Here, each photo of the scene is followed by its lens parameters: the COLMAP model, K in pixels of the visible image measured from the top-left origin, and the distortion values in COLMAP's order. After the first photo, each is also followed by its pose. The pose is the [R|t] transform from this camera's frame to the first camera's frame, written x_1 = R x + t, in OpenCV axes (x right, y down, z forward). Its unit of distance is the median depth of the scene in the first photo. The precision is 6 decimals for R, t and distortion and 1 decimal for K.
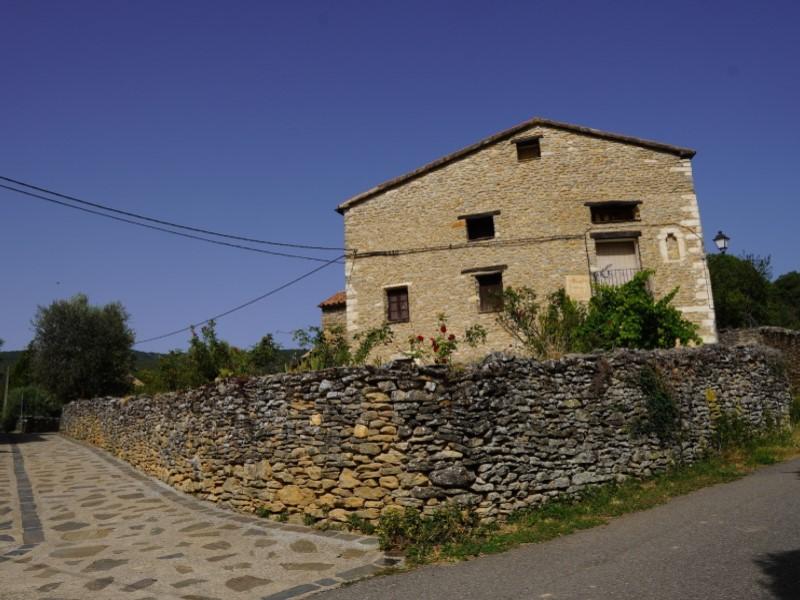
lens RADIAL K [[632.3, 0, 398.3], [0, 632.3, 304.0], [0, 0, 1]] dist [-0.110539, 0.079606]
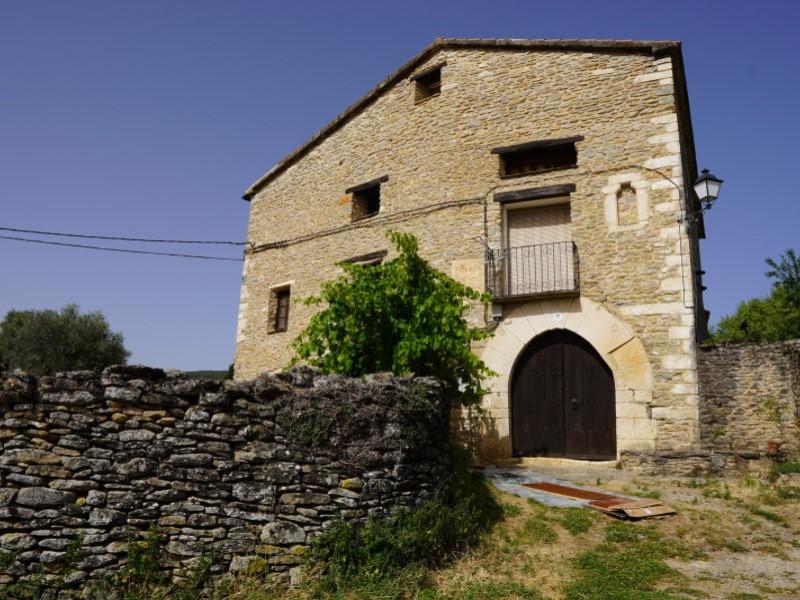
lens RADIAL K [[632.3, 0, 398.3], [0, 632.3, 304.0], [0, 0, 1]] dist [-0.110539, 0.079606]
pose [[0.915132, -0.013702, -0.402921, 0.459534], [0.000514, 0.999461, -0.032820, 0.020930], [0.403153, 0.029828, 0.914646, 0.356013]]
